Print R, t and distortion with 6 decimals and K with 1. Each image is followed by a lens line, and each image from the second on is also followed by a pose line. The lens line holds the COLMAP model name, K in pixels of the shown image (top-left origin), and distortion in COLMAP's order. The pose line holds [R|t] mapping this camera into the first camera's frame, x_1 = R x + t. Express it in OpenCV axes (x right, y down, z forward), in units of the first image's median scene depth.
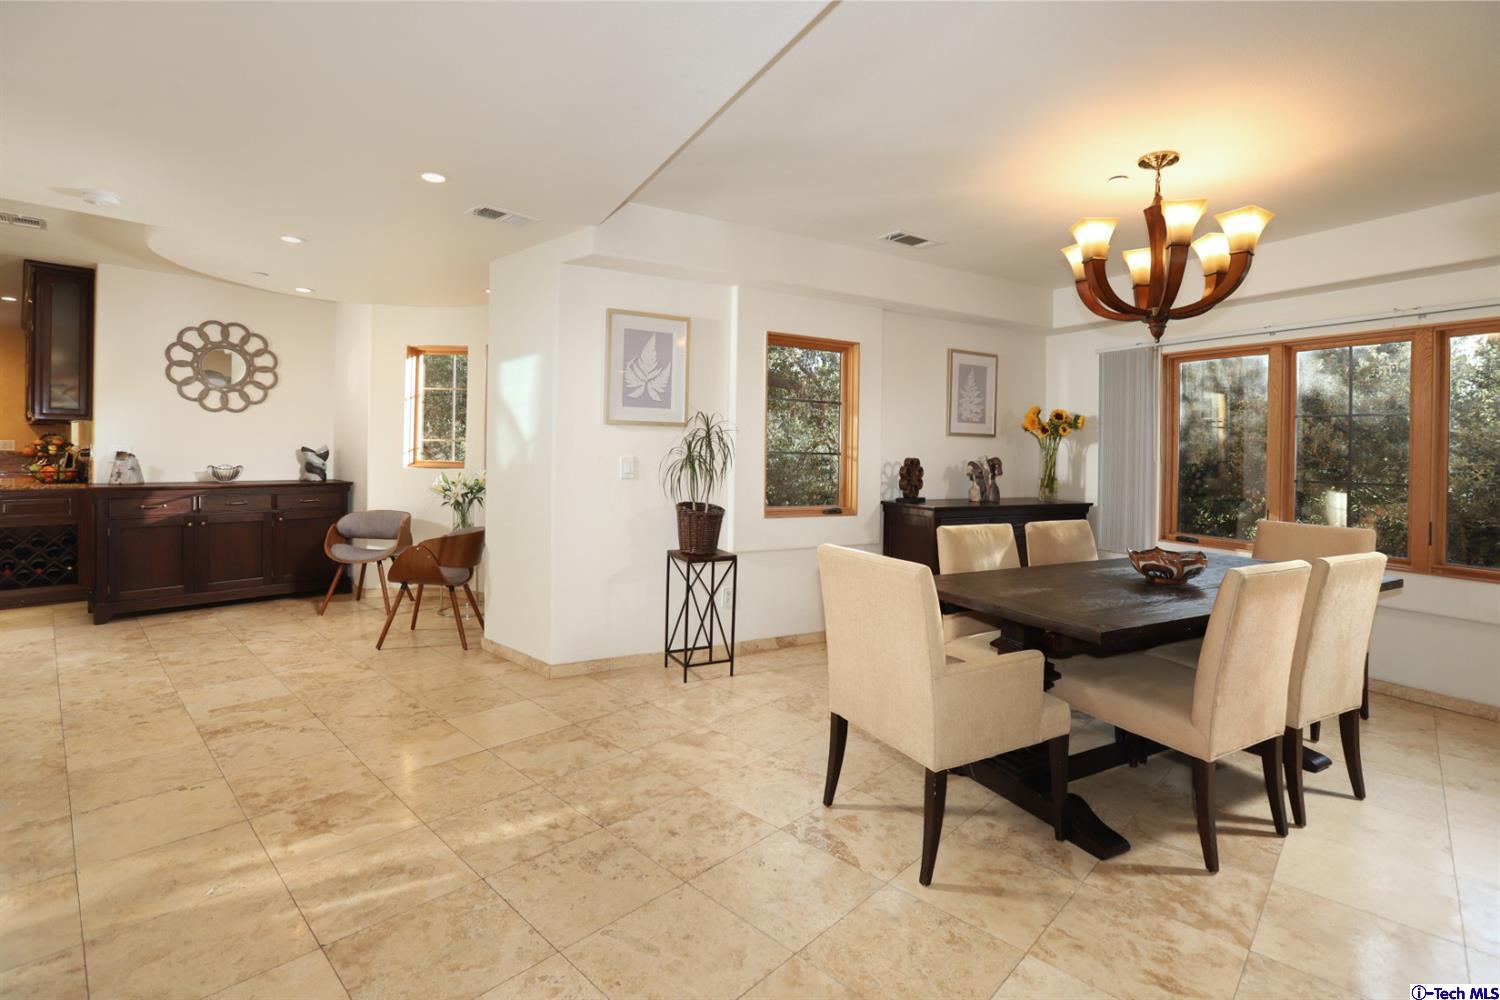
lens RADIAL K [[731.8, 0, 745.4], [0, 731.8, 473.6], [0, 0, 1]] dist [-0.003158, 0.008847]
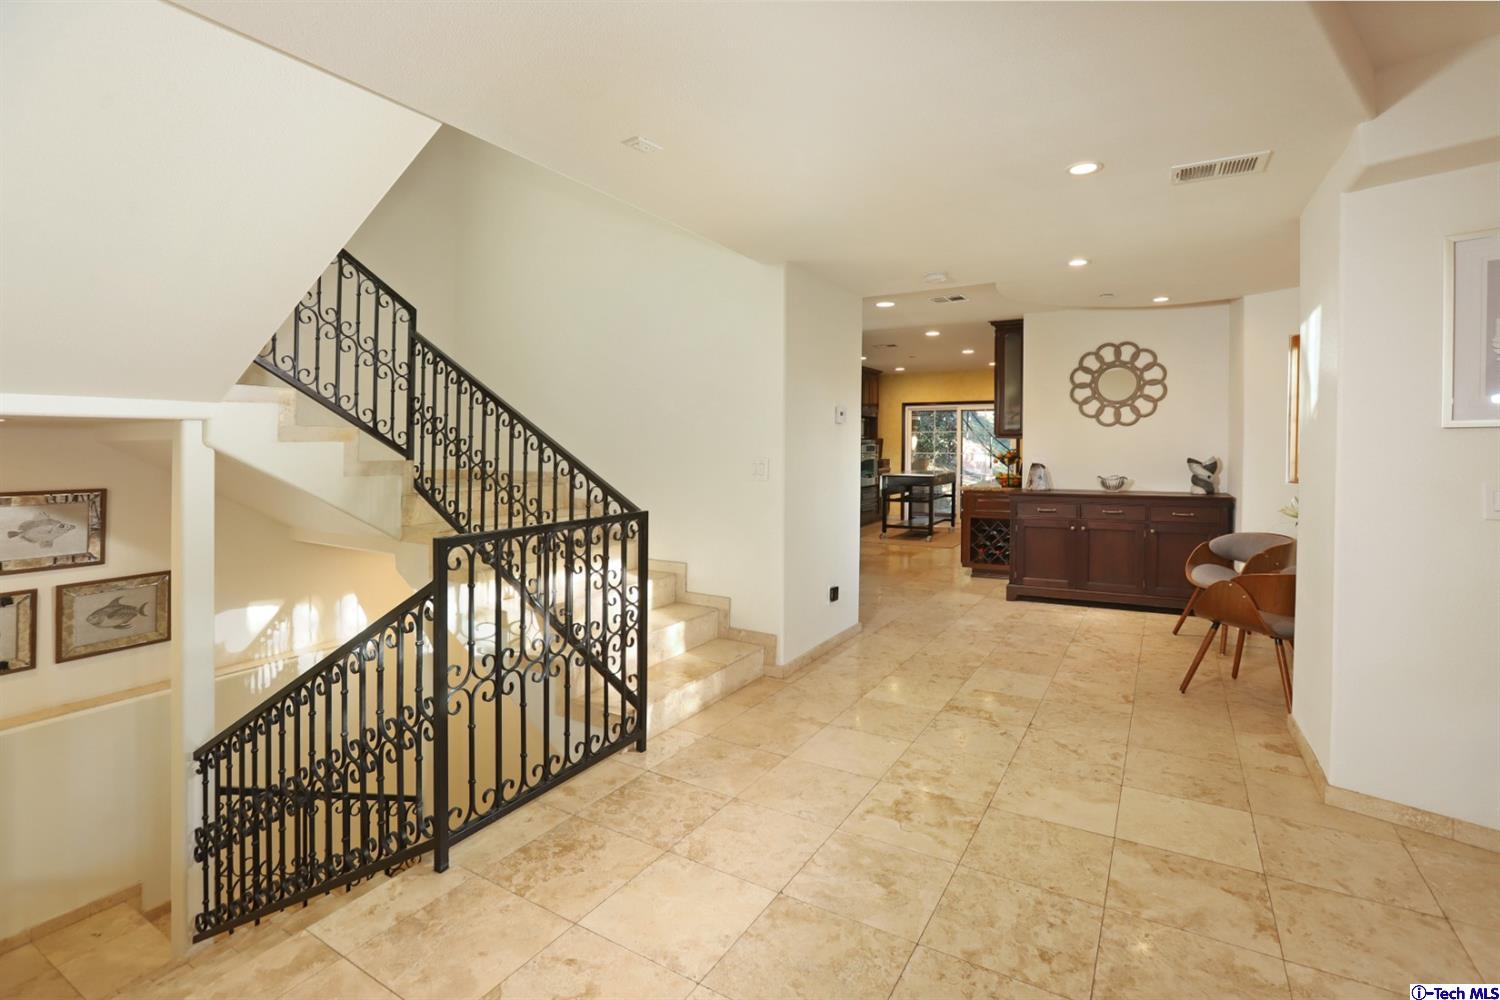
lens RADIAL K [[714.3, 0, 722.7], [0, 714.3, 443.9], [0, 0, 1]] dist [-0.001769, 0.000087]
pose [[0.238081, -0.020139, -0.971037, 0.172014], [-0.023218, 0.999381, -0.026419, -0.017281], [0.970968, 0.028836, 0.237466, 0.194691]]
